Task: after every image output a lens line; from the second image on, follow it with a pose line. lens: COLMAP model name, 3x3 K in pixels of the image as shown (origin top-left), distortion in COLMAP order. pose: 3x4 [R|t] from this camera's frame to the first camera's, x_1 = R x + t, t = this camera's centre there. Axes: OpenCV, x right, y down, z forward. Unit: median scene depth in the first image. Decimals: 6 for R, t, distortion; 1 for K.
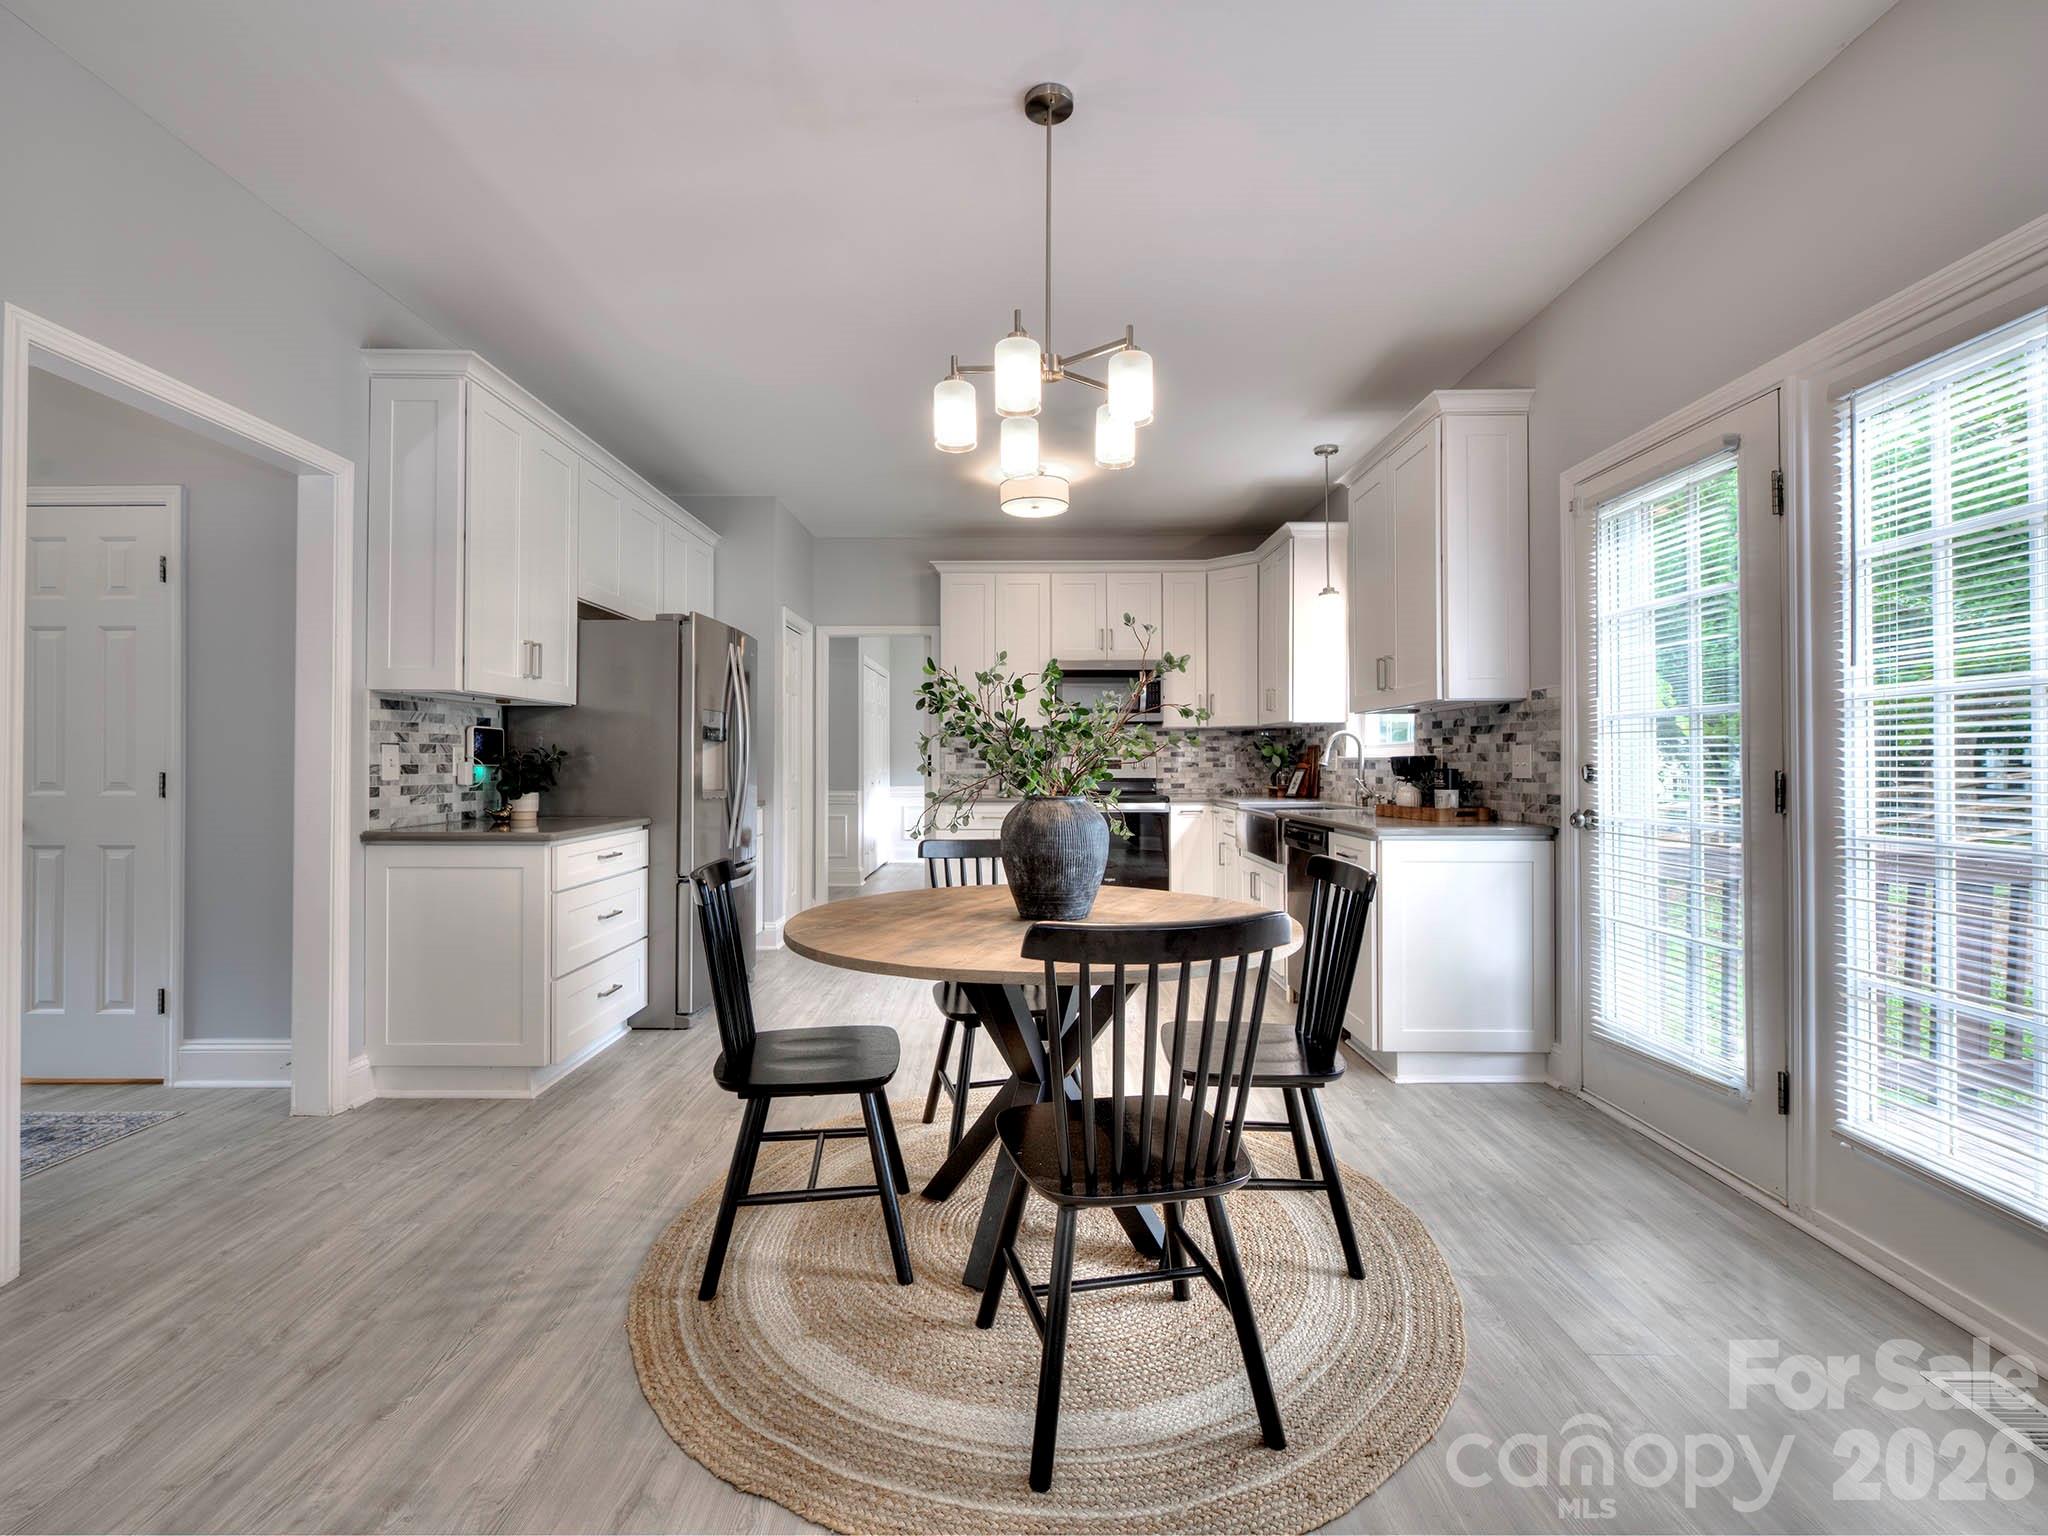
lens RADIAL K [[905.5, 0, 1020.9], [0, 905.5, 757.2], [0, 0, 1]] dist [0.003738, -0.003998]
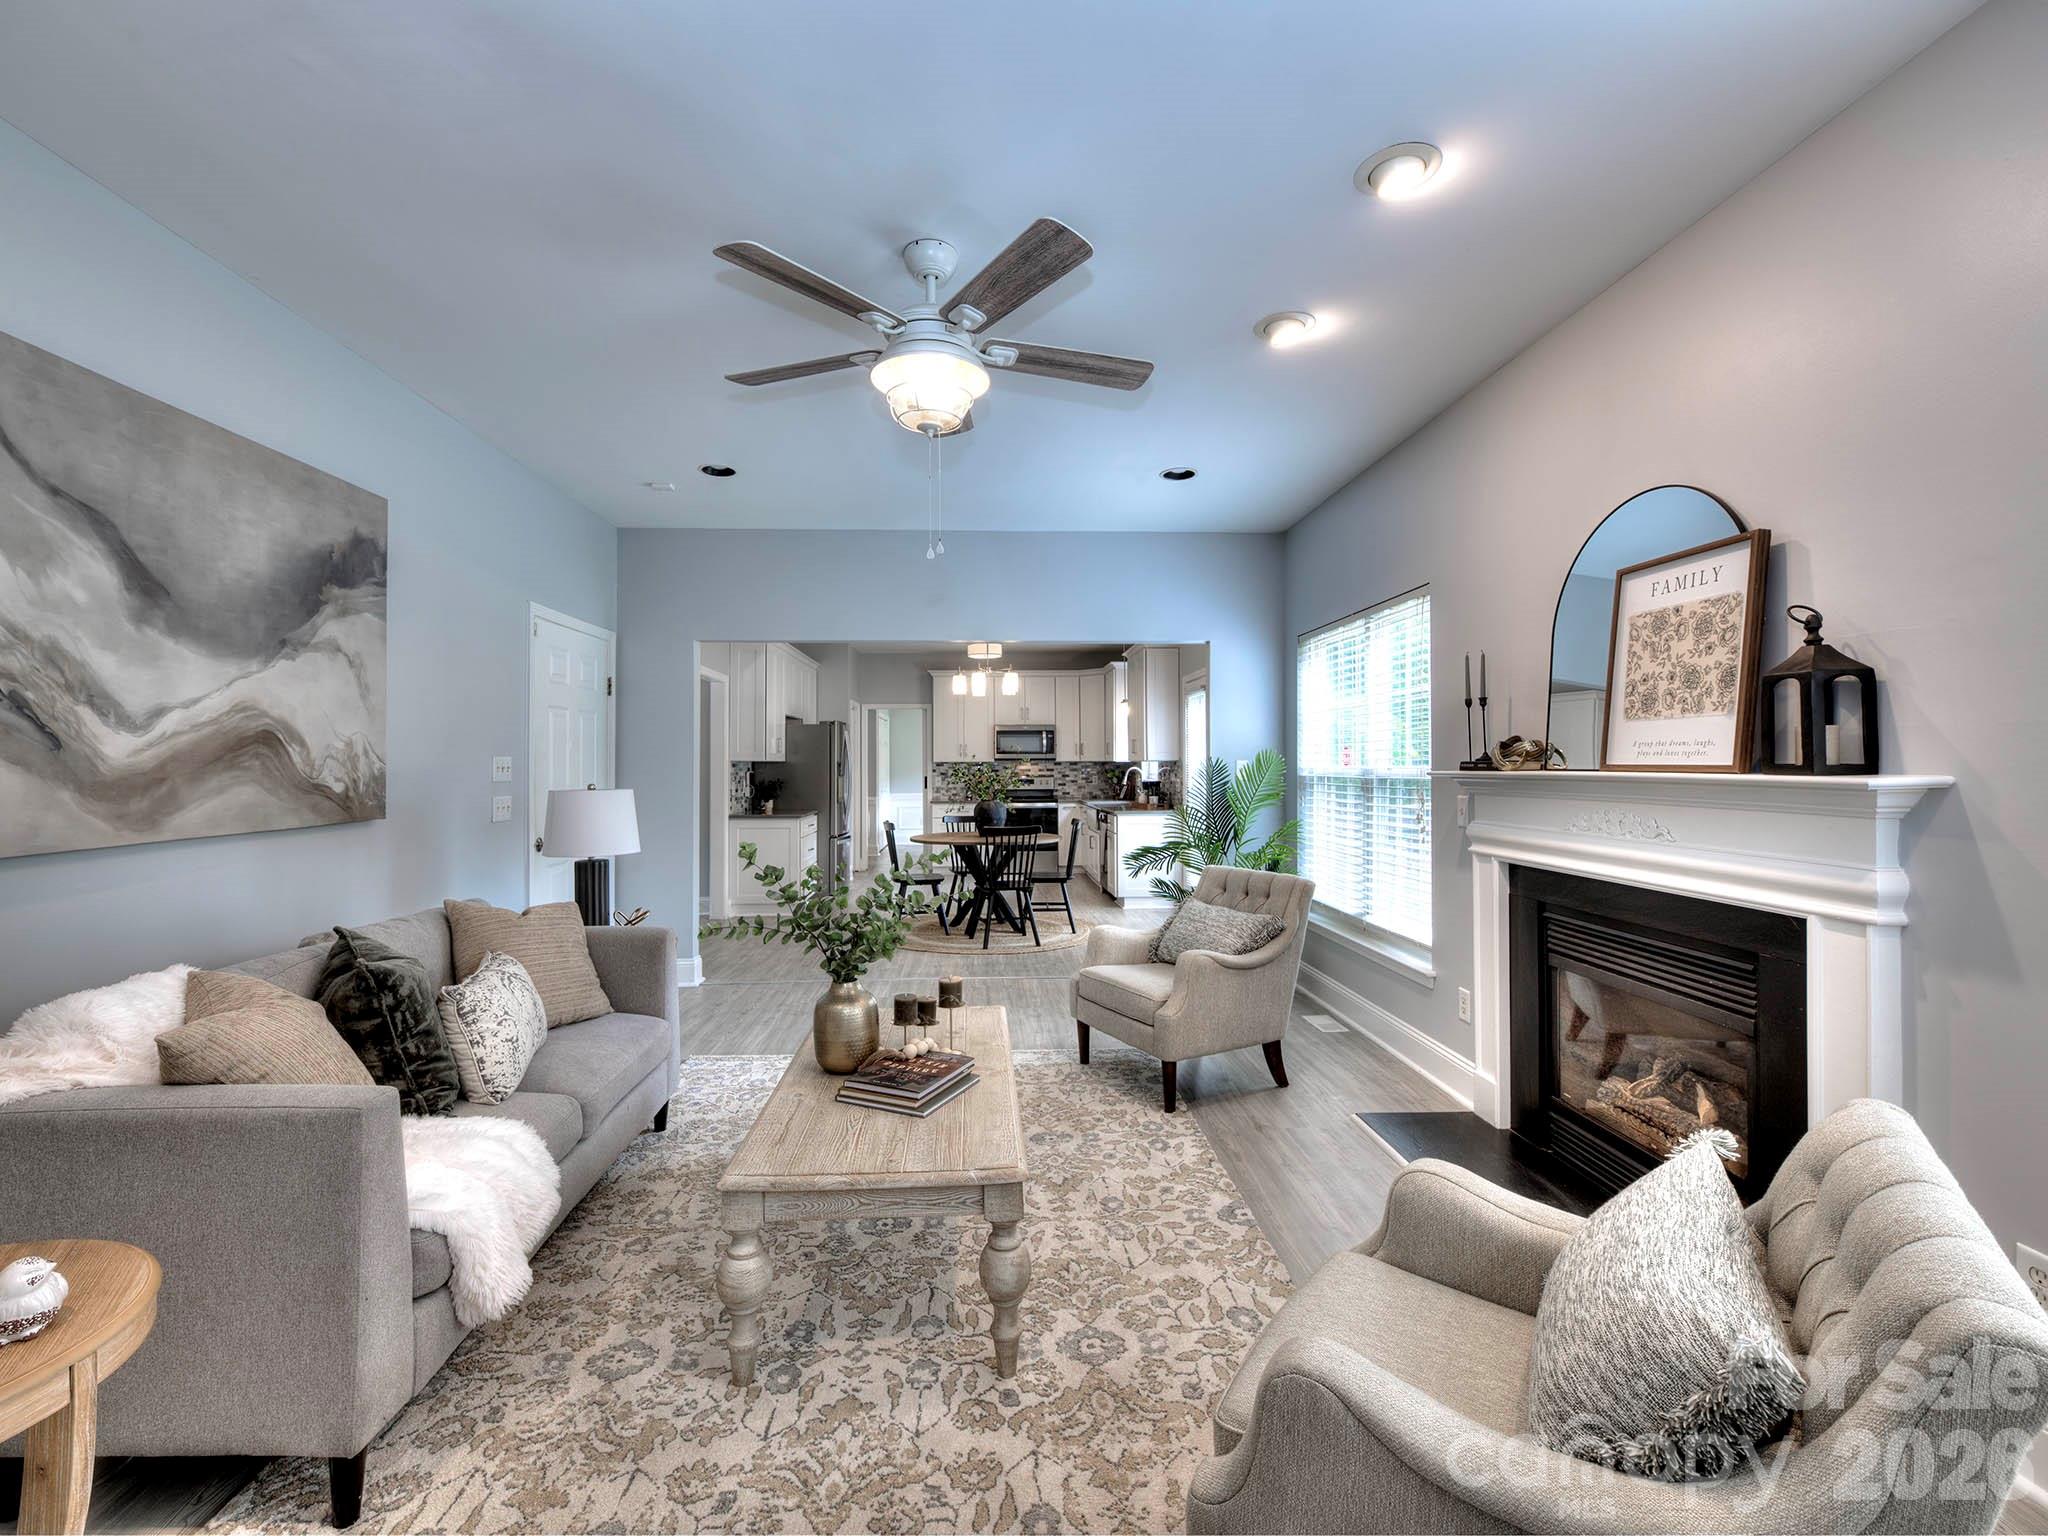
lens RADIAL K [[905.5, 0, 1020.9], [0, 905.5, 757.2], [0, 0, 1]] dist [0.003738, -0.003998]
pose [[0.998744, -0.003753, 0.049957, -0.008088], [0.003911, 0.999988, -0.003066, -0.060568], [-0.049945, 0.003258, 0.998747, -1.365335]]
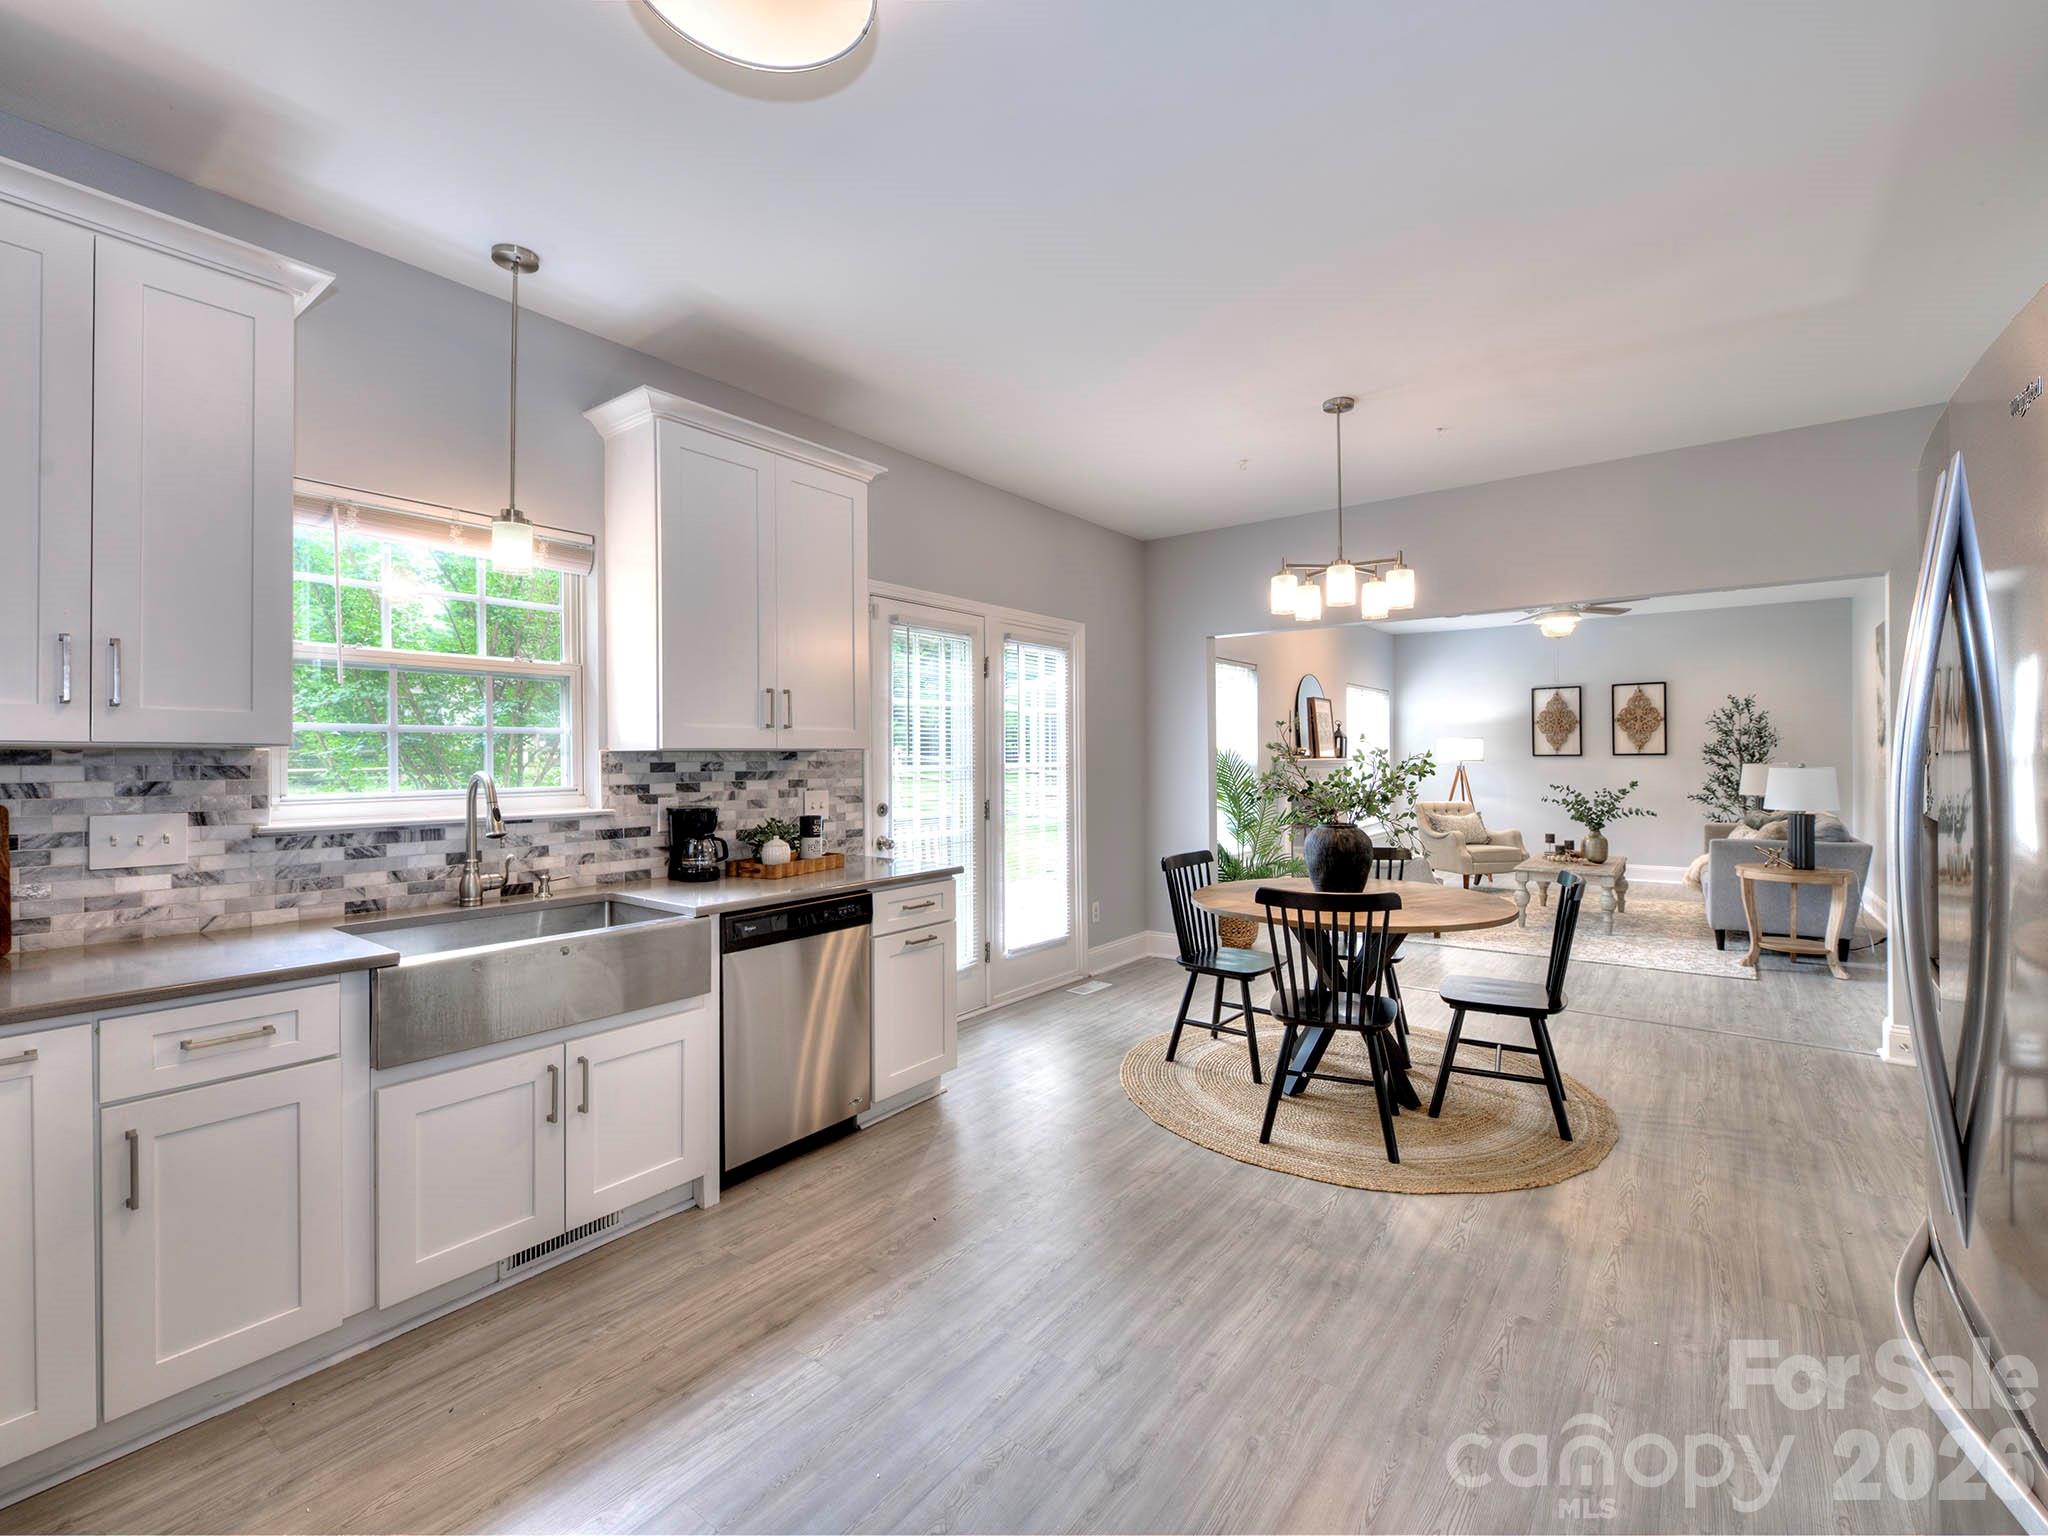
lens RADIAL K [[905.5, 0, 1020.9], [0, 905.5, 757.2], [0, 0, 1]] dist [0.003738, -0.003998]
pose [[-0.797344, 0.005804, 0.603497, -0.297214], [0.003159, 0.999980, -0.005444, -0.043257], [-0.603517, -0.002434, -0.797346, 1.583063]]
